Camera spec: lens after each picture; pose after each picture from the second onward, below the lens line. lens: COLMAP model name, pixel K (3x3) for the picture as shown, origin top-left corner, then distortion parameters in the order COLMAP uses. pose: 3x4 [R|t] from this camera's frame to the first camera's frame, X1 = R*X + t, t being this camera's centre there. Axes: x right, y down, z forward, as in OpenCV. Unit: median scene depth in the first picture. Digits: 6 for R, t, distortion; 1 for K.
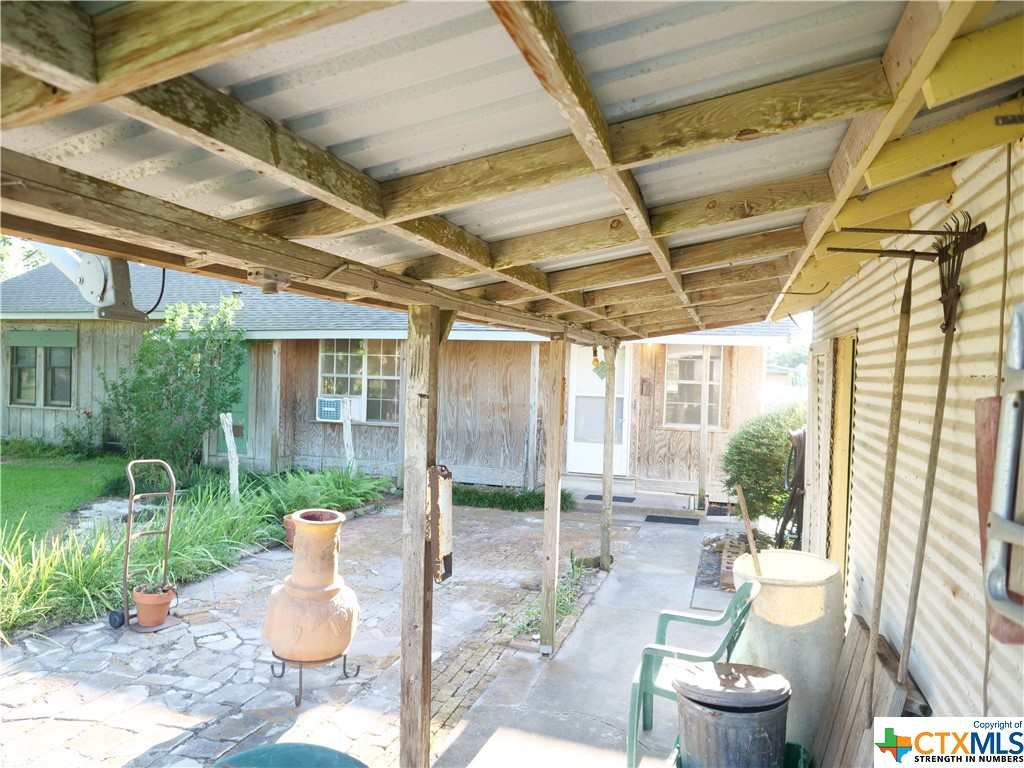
lens RADIAL K [[744.1, 0, 506.0], [0, 744.1, 384.9], [0, 0, 1]] dist [-0.014621, -0.004144]
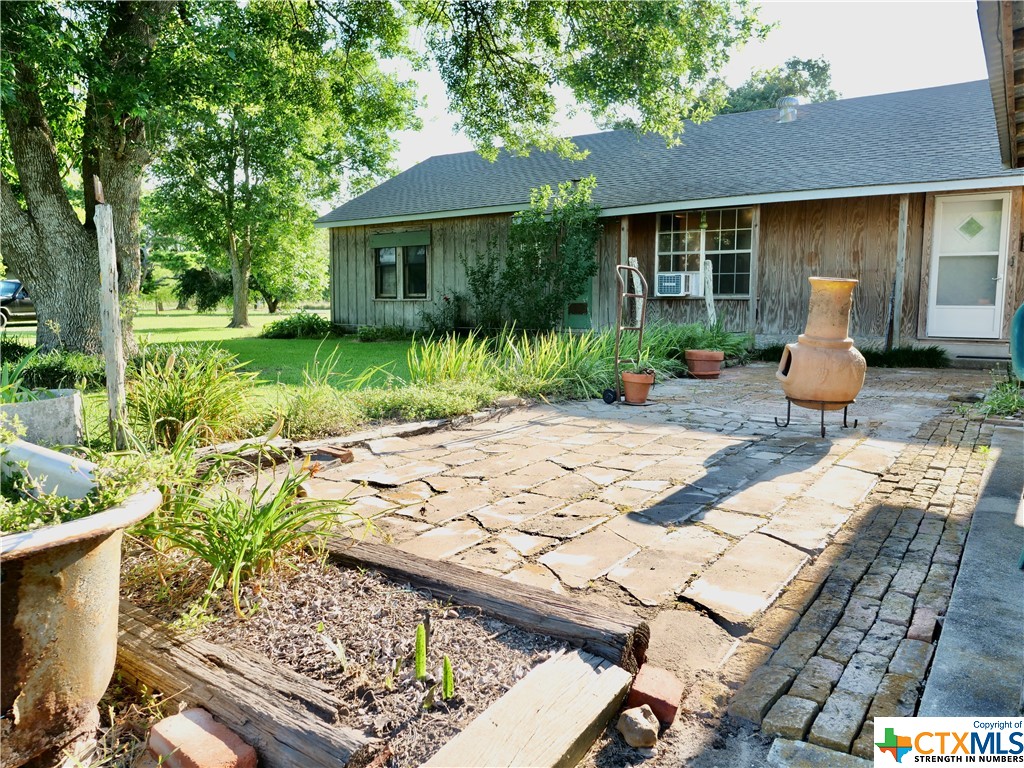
lens RADIAL K [[744.1, 0, 513.5], [0, 744.1, 383.2], [0, 0, 1]] dist [-0.014621, -0.004144]
pose [[0.952397, 0.008161, -0.304750, -0.124506], [0.019053, 0.996094, 0.086218, 0.076514], [0.304264, -0.087920, 0.948522, -0.078287]]
